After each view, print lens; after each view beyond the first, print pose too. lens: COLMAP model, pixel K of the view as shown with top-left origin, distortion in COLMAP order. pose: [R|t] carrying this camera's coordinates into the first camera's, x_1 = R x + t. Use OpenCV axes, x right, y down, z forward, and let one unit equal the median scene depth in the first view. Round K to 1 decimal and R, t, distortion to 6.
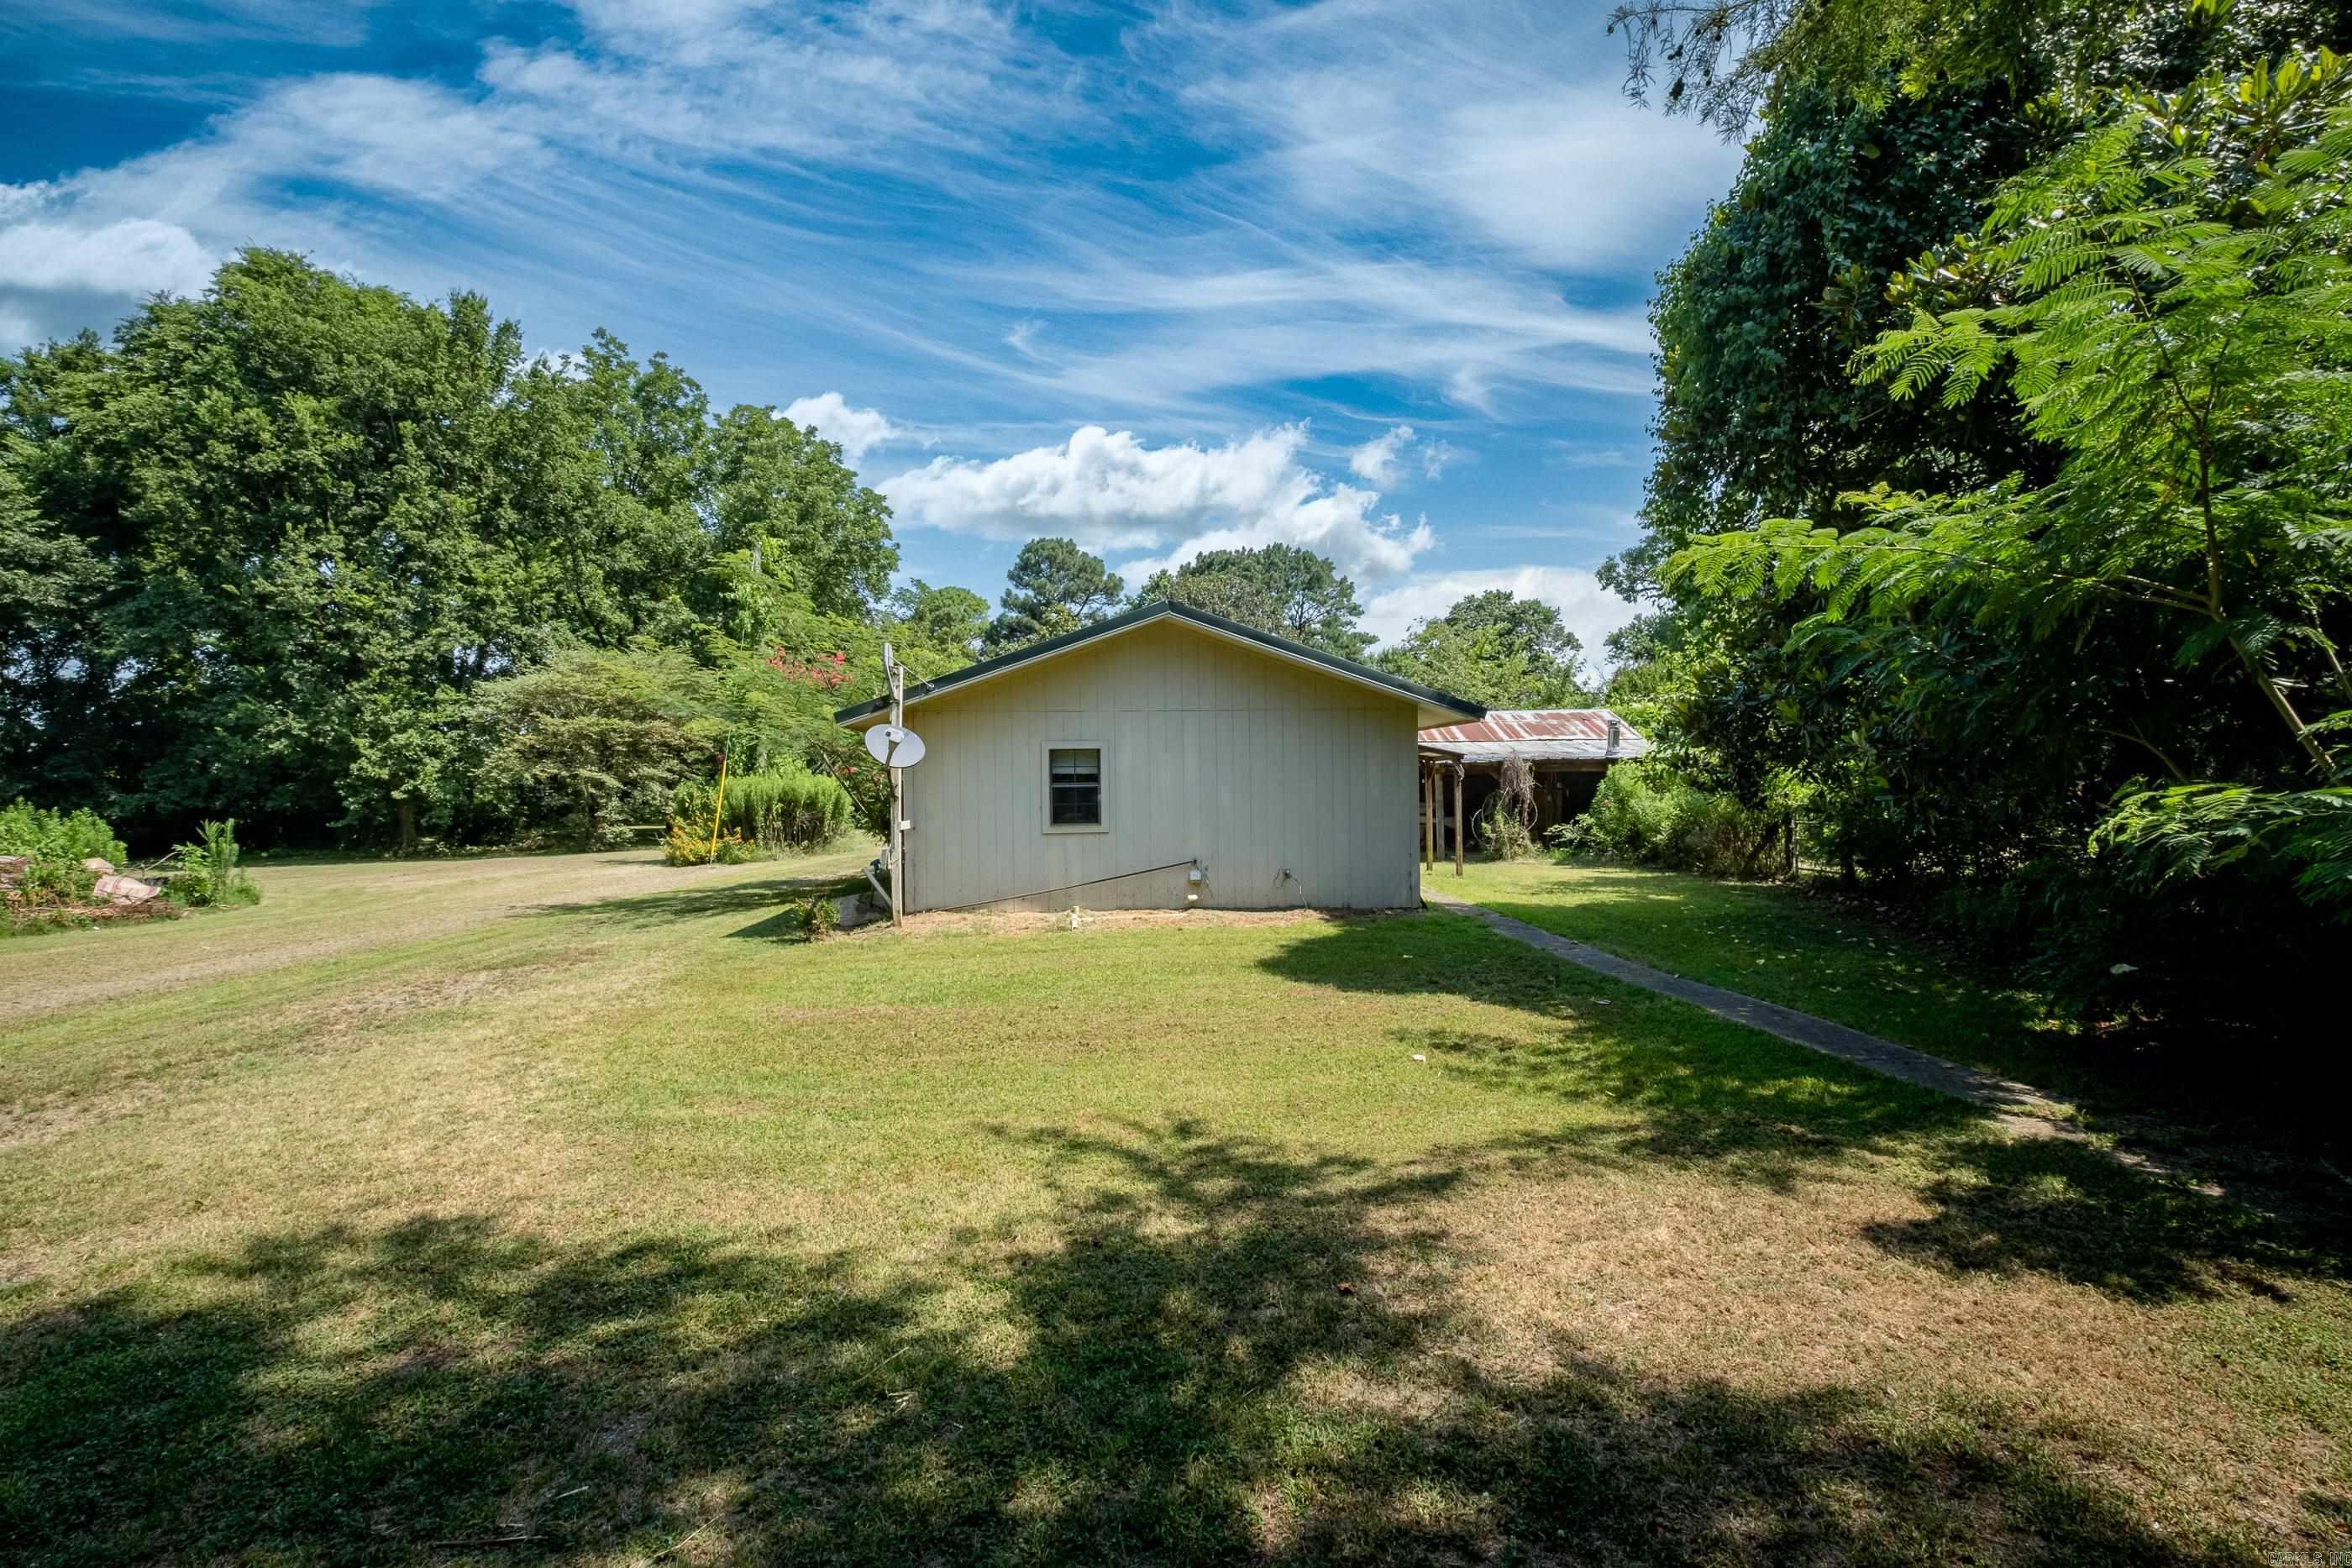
lens RADIAL K [[1050.1, 0, 1176.0], [0, 1050.1, 784.0], [0, 0, 1]] dist [-0.001741, -0.000365]
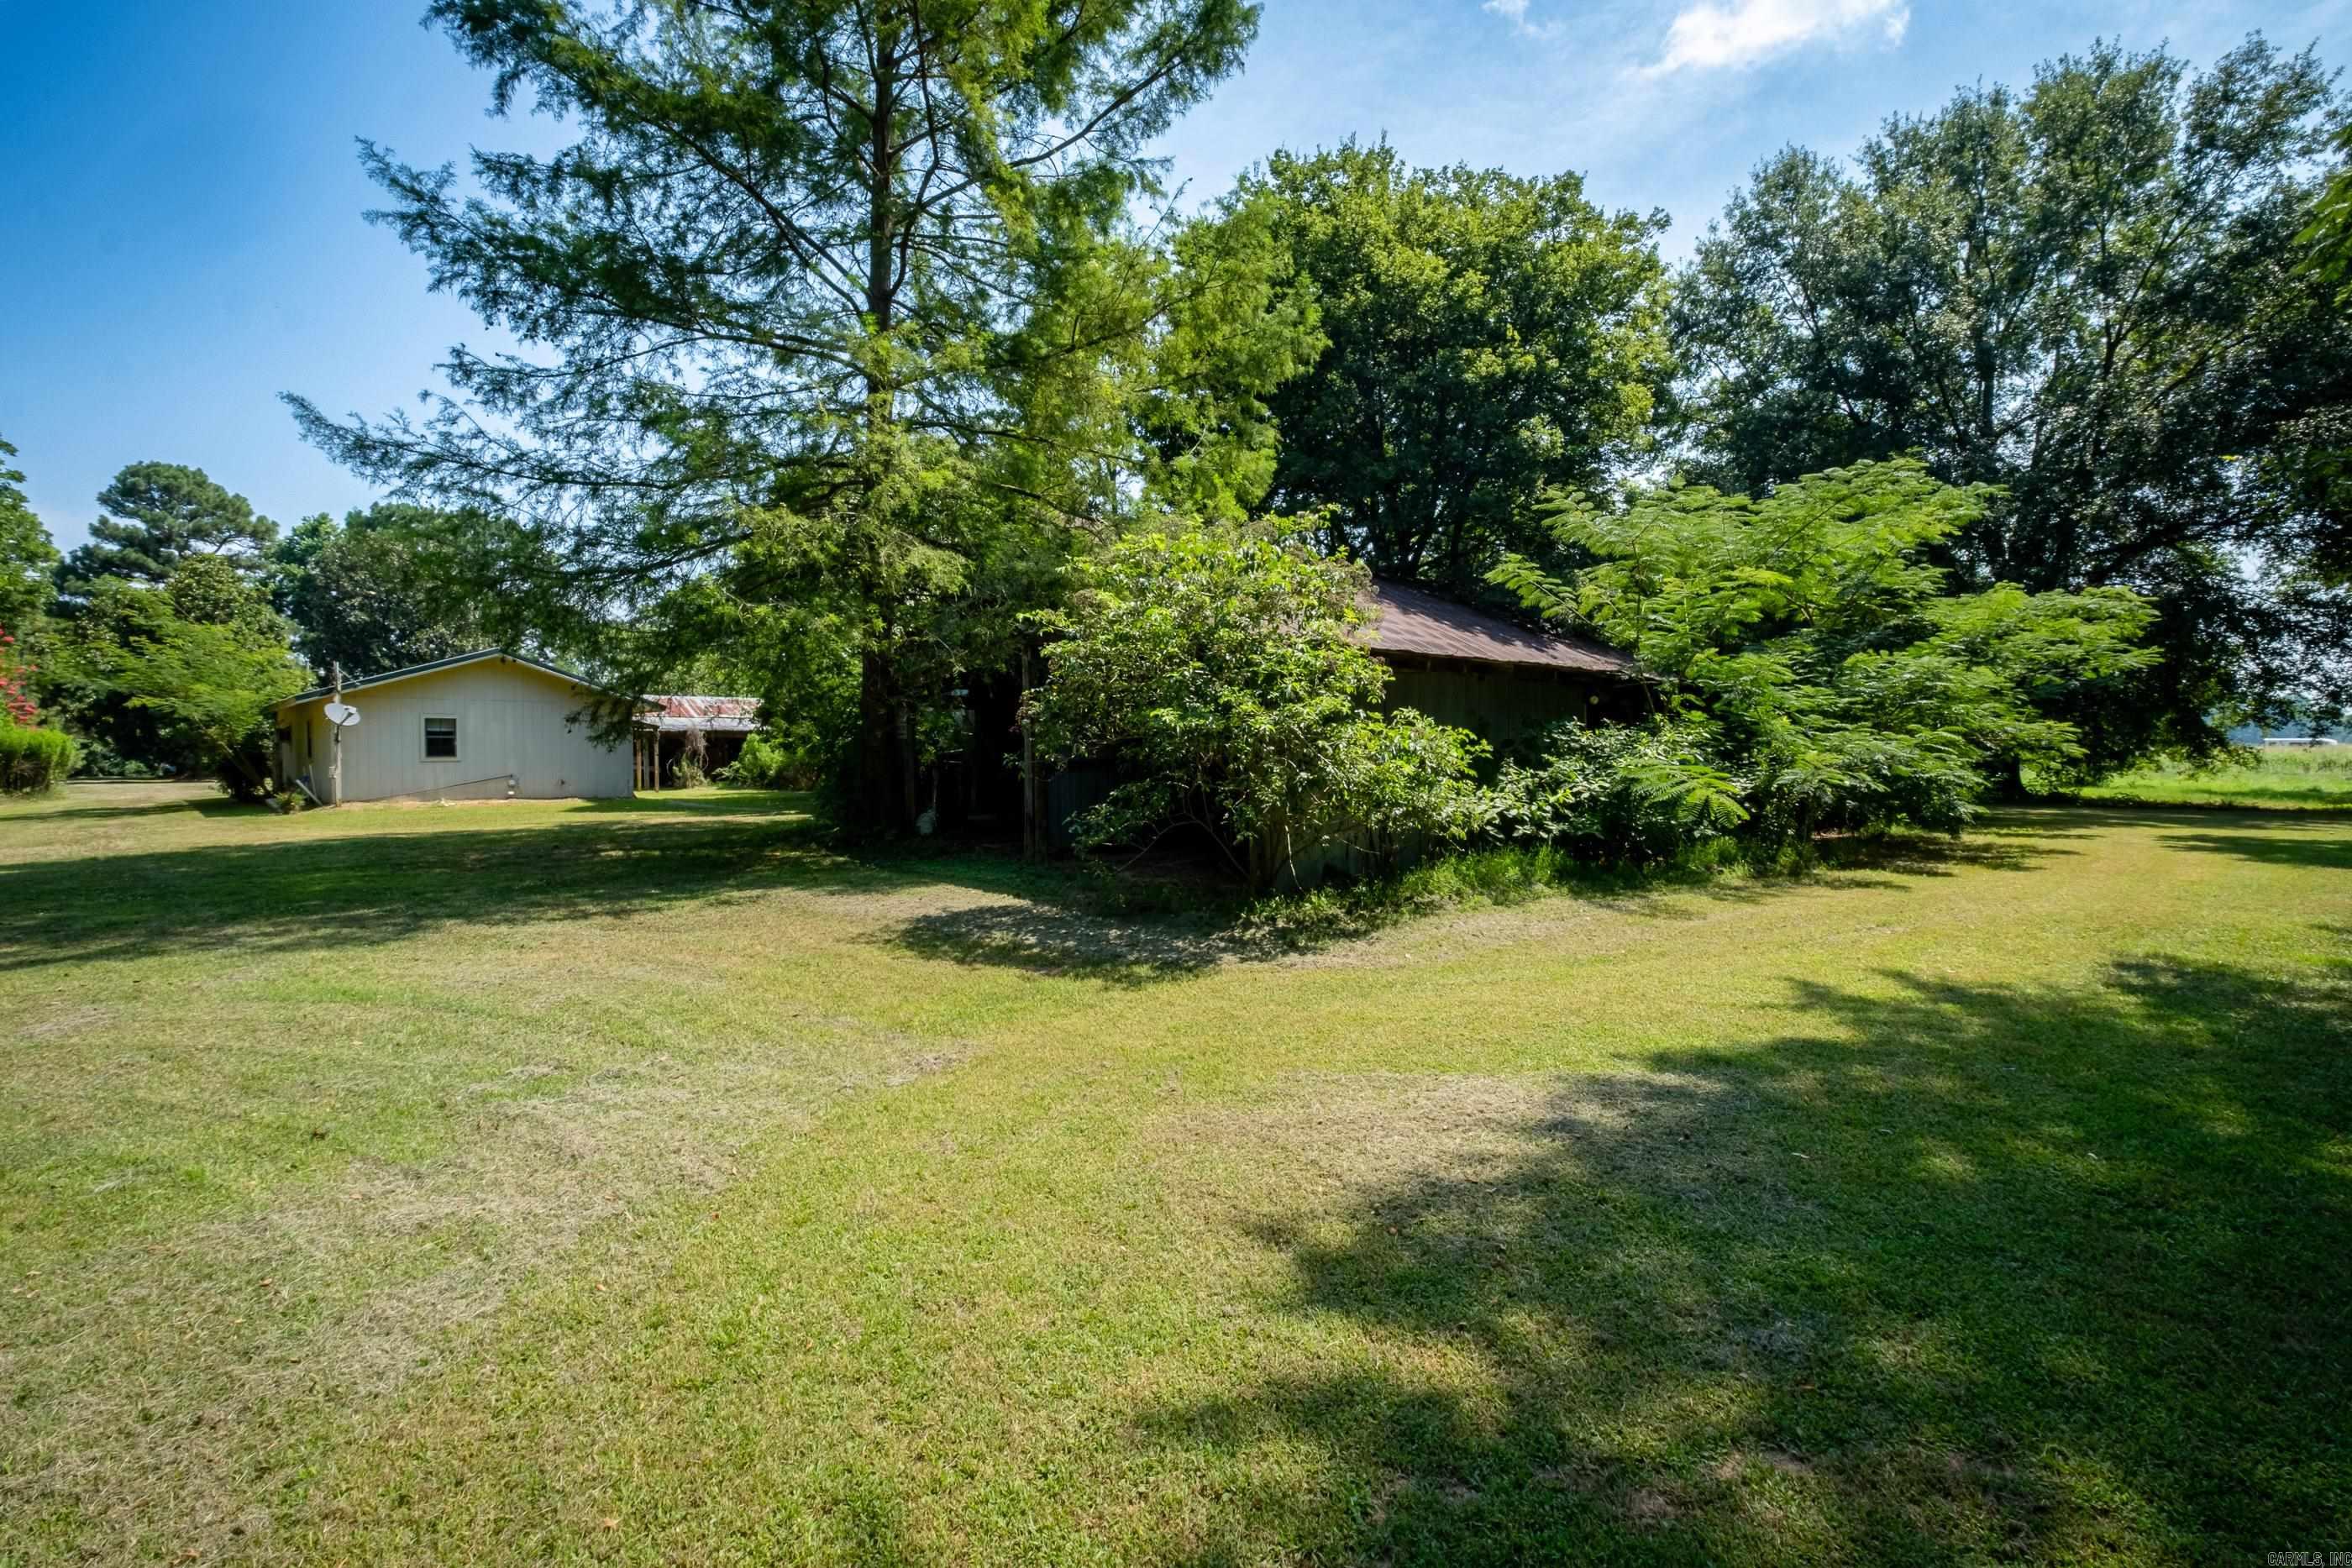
lens RADIAL K [[1050.1, 0, 1176.0], [0, 1050.1, 784.0], [0, 0, 1]] dist [-0.001741, -0.000365]
pose [[0.760843, -0.009040, 0.648873, -0.129466], [-0.008016, 0.999696, 0.023327, 0.012901], [-0.648887, -0.022949, 0.760539, -0.553365]]
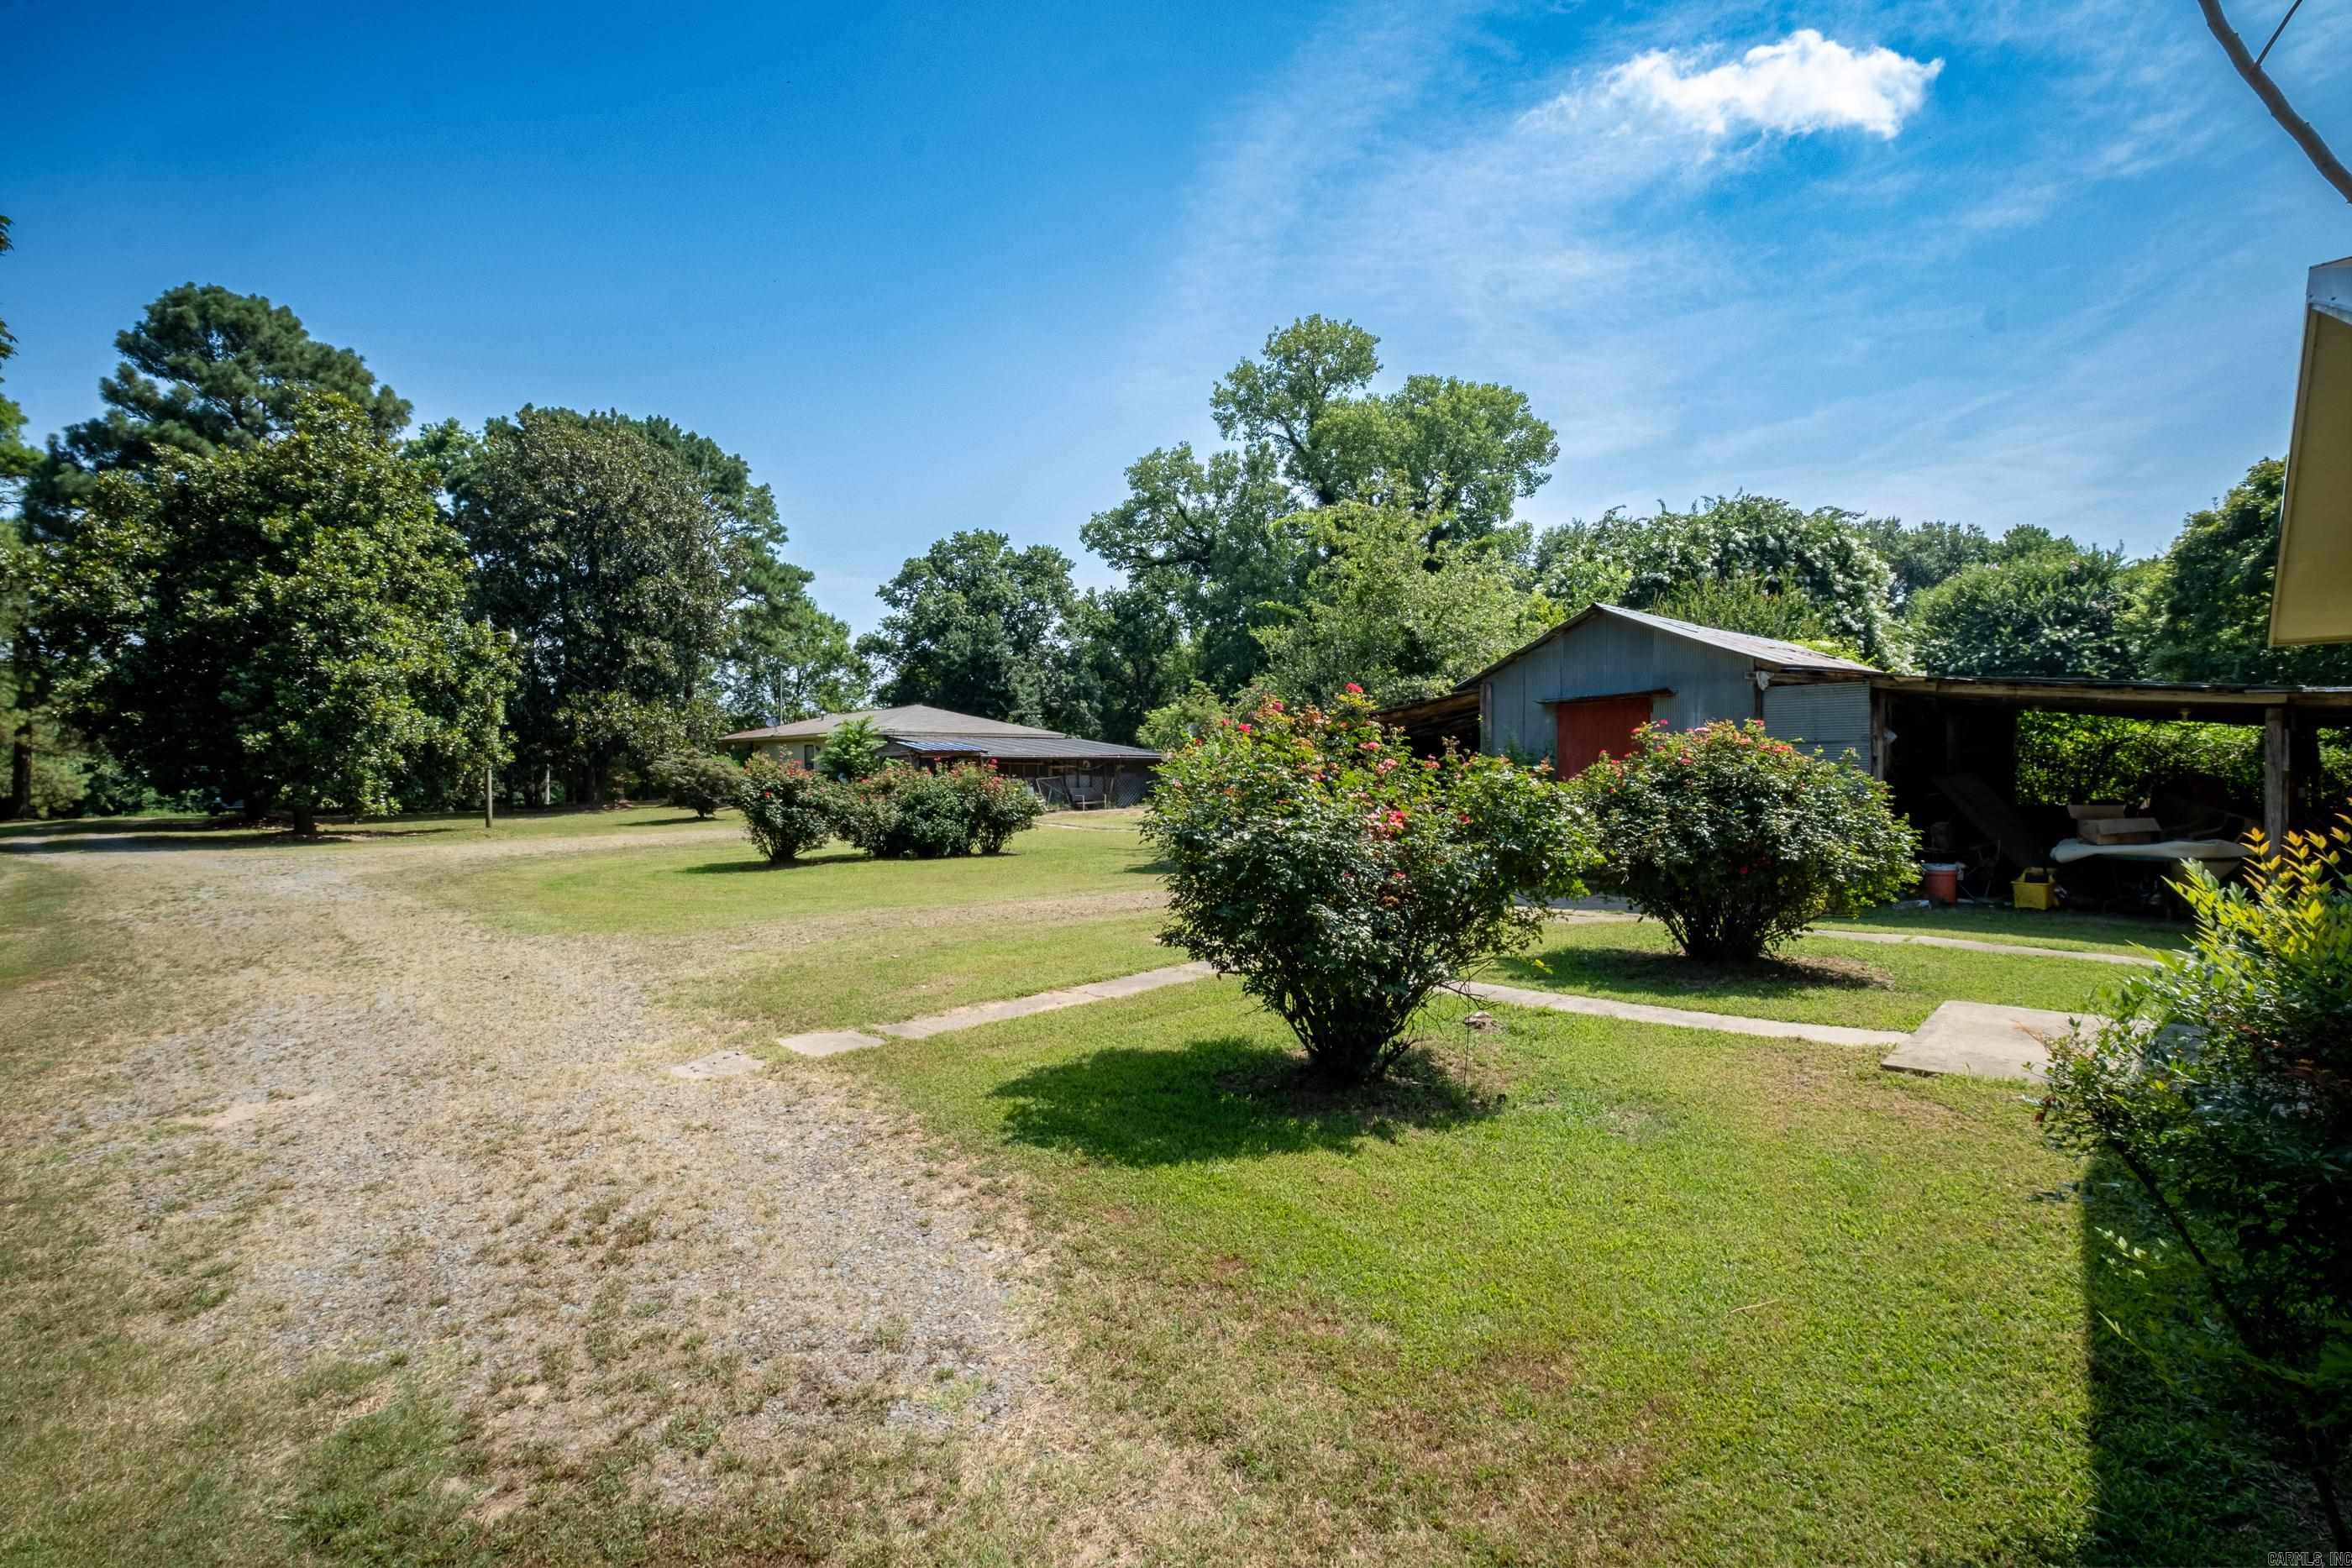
lens RADIAL K [[1039.4, 0, 1149.5], [0, 1039.4, 785.2], [0, 0, 1]] dist [0.002760, 0.000621]
pose [[0.769125, 0.003600, 0.639088, -0.263088], [-0.008561, 0.999952, 0.004670, 0.006083], [-0.639041, -0.009062, 0.769120, 0.826755]]
